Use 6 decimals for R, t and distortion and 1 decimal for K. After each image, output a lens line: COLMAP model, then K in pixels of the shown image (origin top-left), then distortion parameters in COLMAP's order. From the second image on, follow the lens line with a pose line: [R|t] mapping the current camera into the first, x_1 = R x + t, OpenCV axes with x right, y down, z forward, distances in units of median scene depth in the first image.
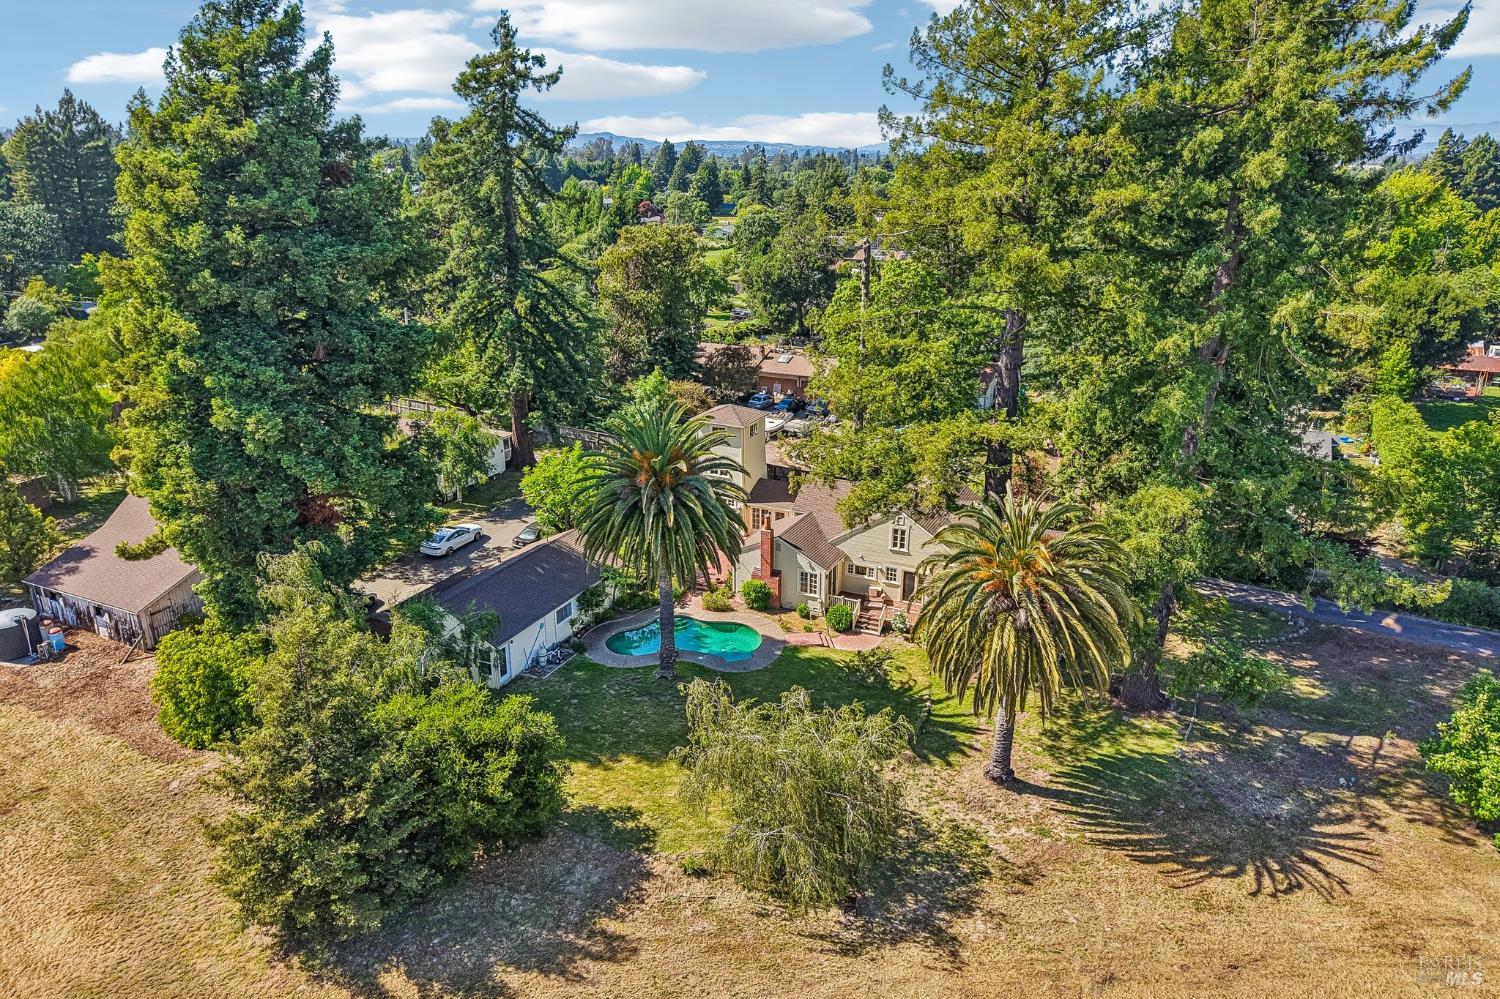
lens RADIAL K [[1002.4, 0, 746.8], [0, 1002.4, 500.3], [0, 0, 1]] dist [0.050772, -0.049822]
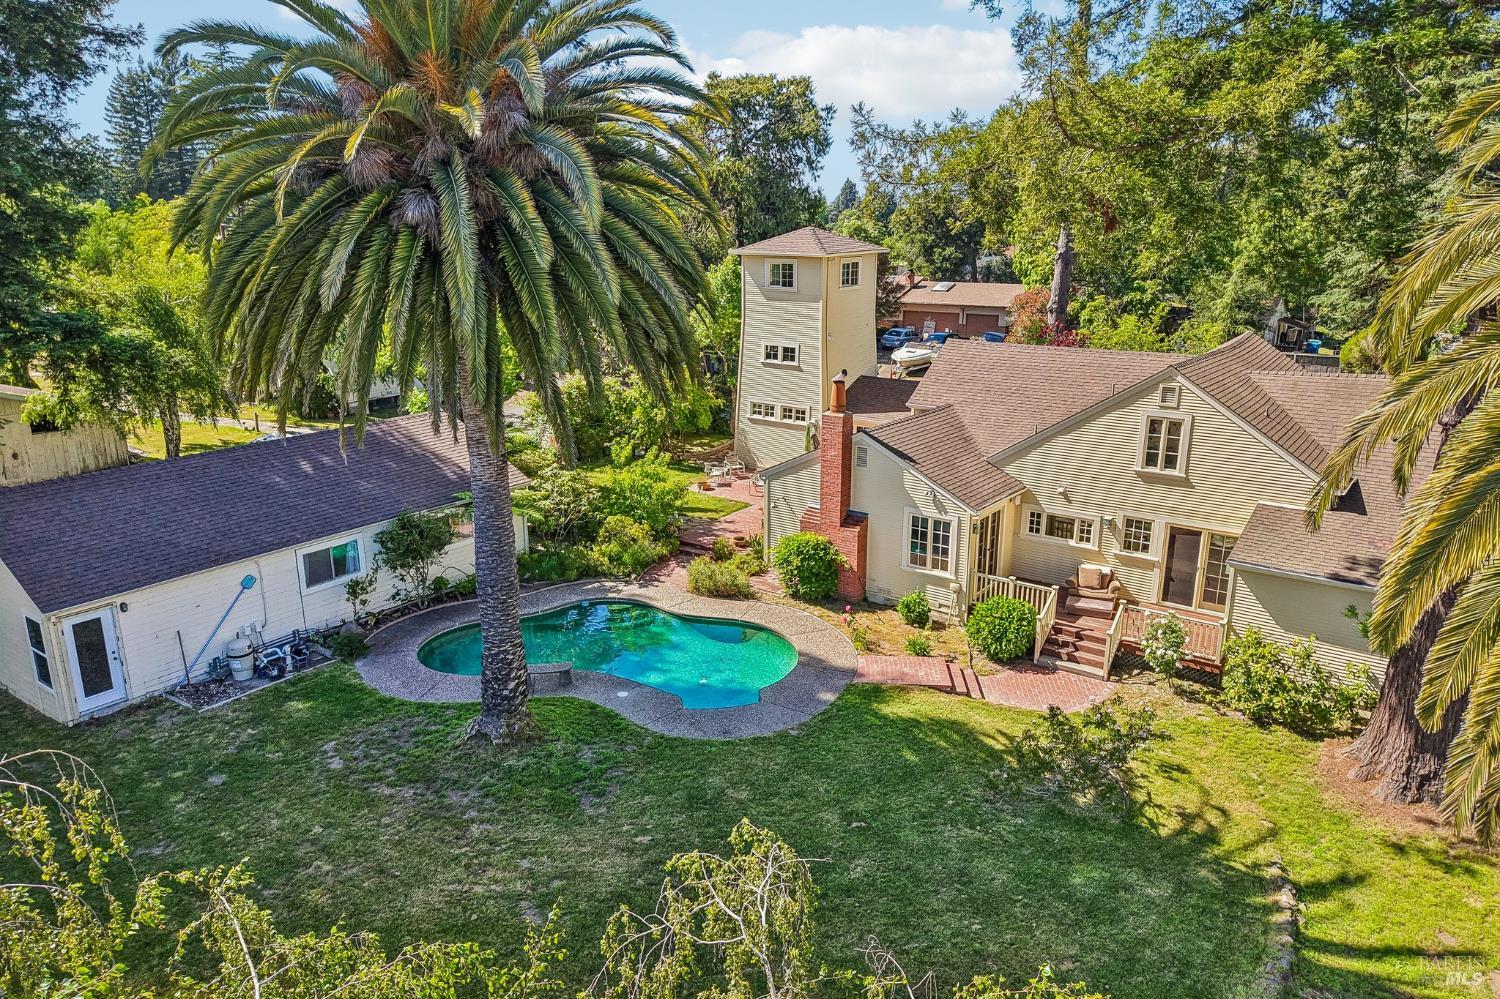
lens RADIAL K [[1002.4, 0, 746.8], [0, 1002.4, 500.3], [0, 0, 1]] dist [0.050772, -0.049822]
pose [[0.983268, 0.046055, -0.176248, 0.060034], [-0.058947, 0.995899, -0.068625, 0.098778], [0.172365, 0.077866, 0.981951, 0.576329]]
